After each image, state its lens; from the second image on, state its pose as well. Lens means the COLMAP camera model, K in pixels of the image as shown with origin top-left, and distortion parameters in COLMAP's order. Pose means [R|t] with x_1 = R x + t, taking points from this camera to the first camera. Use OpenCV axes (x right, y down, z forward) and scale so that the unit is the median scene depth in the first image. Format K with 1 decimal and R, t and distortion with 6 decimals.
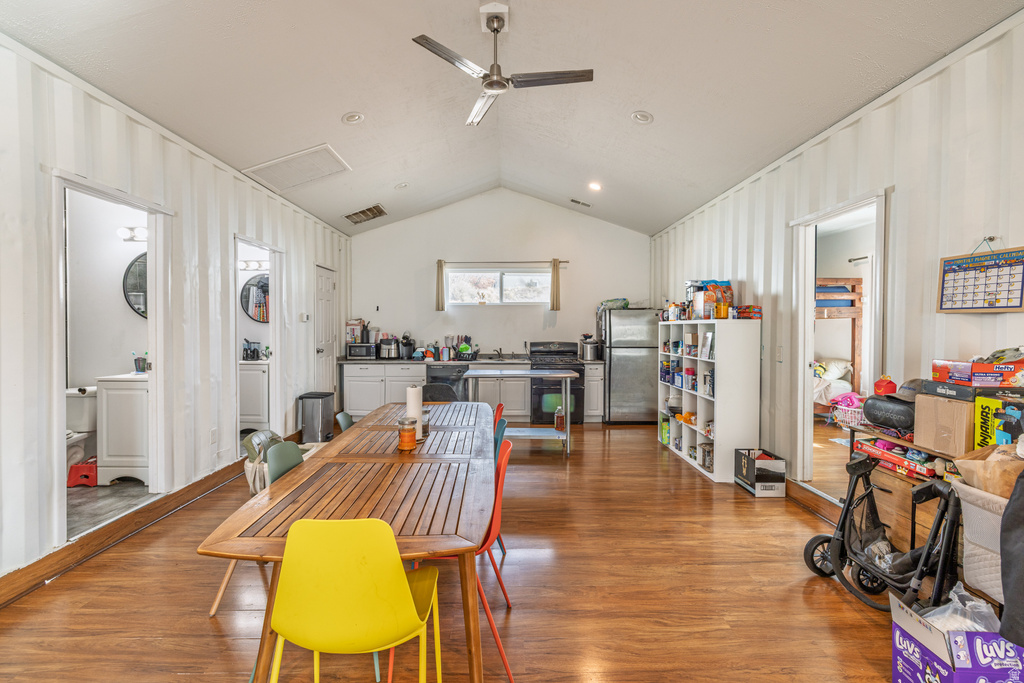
lens RADIAL K [[434.3, 0, 508.9], [0, 434.3, 332.7], [0, 0, 1]] dist [-0.002479, -0.000444]
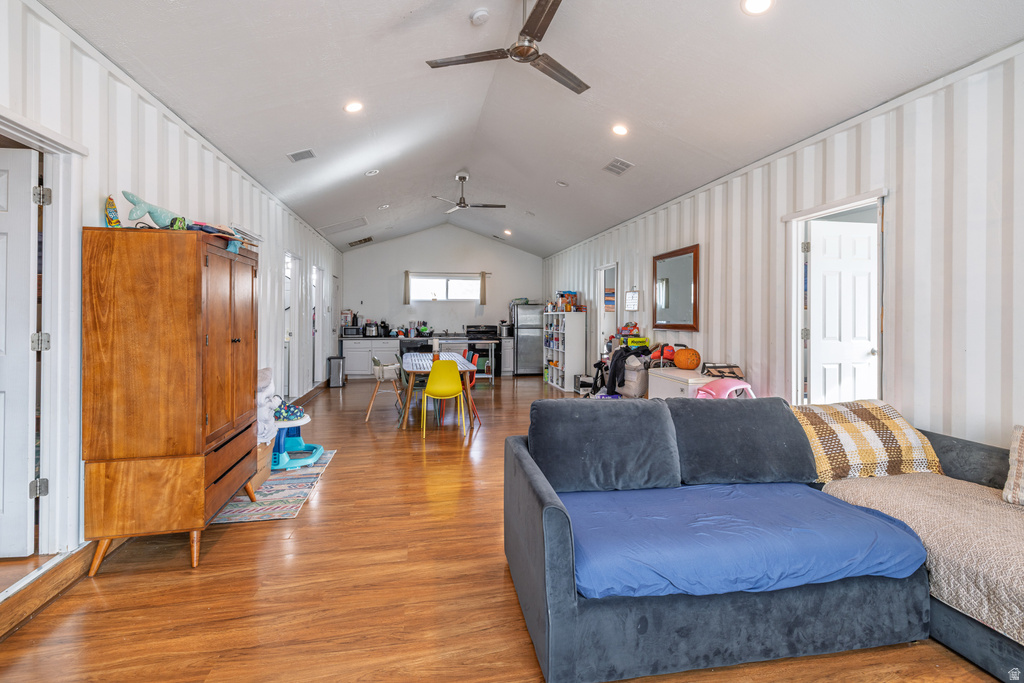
lens RADIAL K [[434.3, 0, 511.6], [0, 434.3, 316.5], [0, 0, 1]] dist [-0.002479, -0.000444]
pose [[0.980626, 0.002557, 0.195875, -0.101518], [-0.000256, 0.999931, -0.011770, 0.008617], [-0.195891, 0.011492, 0.980558, -0.565320]]
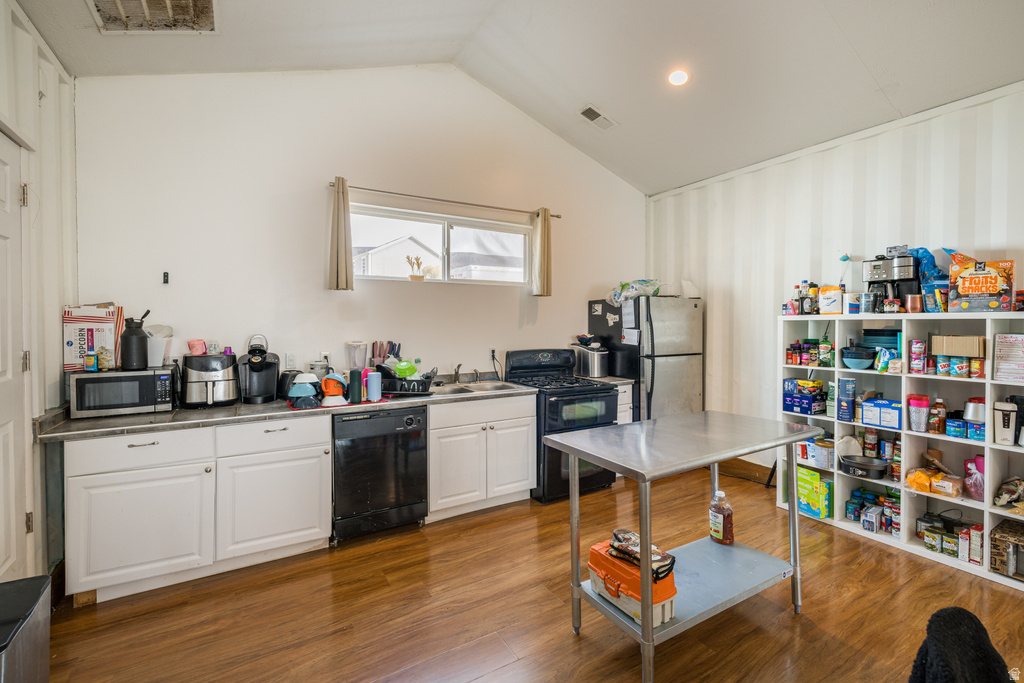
lens RADIAL K [[434.3, 0, 504.3], [0, 434.3, 328.0], [0, 0, 1]] dist [-0.002479, -0.000444]
pose [[0.865631, -0.006746, 0.500638, -0.250428], [0.005575, 0.999977, 0.003834, -0.010885], [-0.500652, -0.000527, 0.865648, 0.540392]]
